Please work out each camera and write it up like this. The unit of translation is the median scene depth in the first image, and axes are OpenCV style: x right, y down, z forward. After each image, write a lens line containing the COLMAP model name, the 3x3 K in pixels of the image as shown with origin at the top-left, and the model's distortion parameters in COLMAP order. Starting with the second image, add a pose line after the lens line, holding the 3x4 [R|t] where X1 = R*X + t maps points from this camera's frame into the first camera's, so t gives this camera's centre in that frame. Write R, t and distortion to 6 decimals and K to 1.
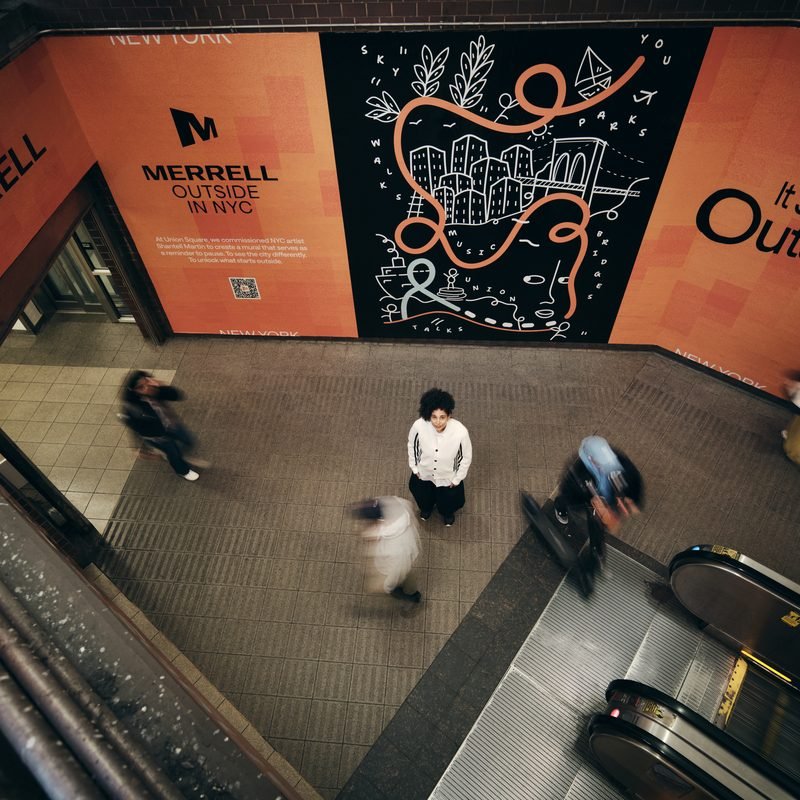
lens RADIAL K [[572.9, 0, 400.2], [0, 572.9, 399.7], [0, 0, 1]] dist [-0.000015, -0.001313]
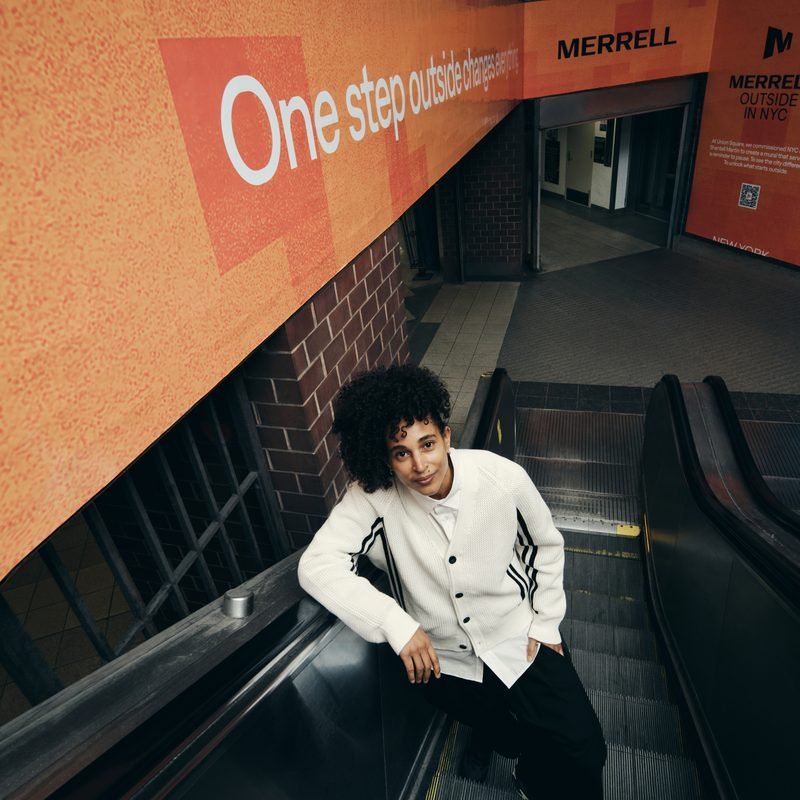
lens RADIAL K [[572.9, 0, 399.6], [0, 572.9, 400.2], [0, 0, 1]] dist [-0.000015, -0.001313]
pose [[0.366819, 0.463955, -0.806344, 0.730720], [-0.647081, 0.749982, 0.137158, 0.508415], [0.668379, 0.471458, 0.575324, 0.014758]]
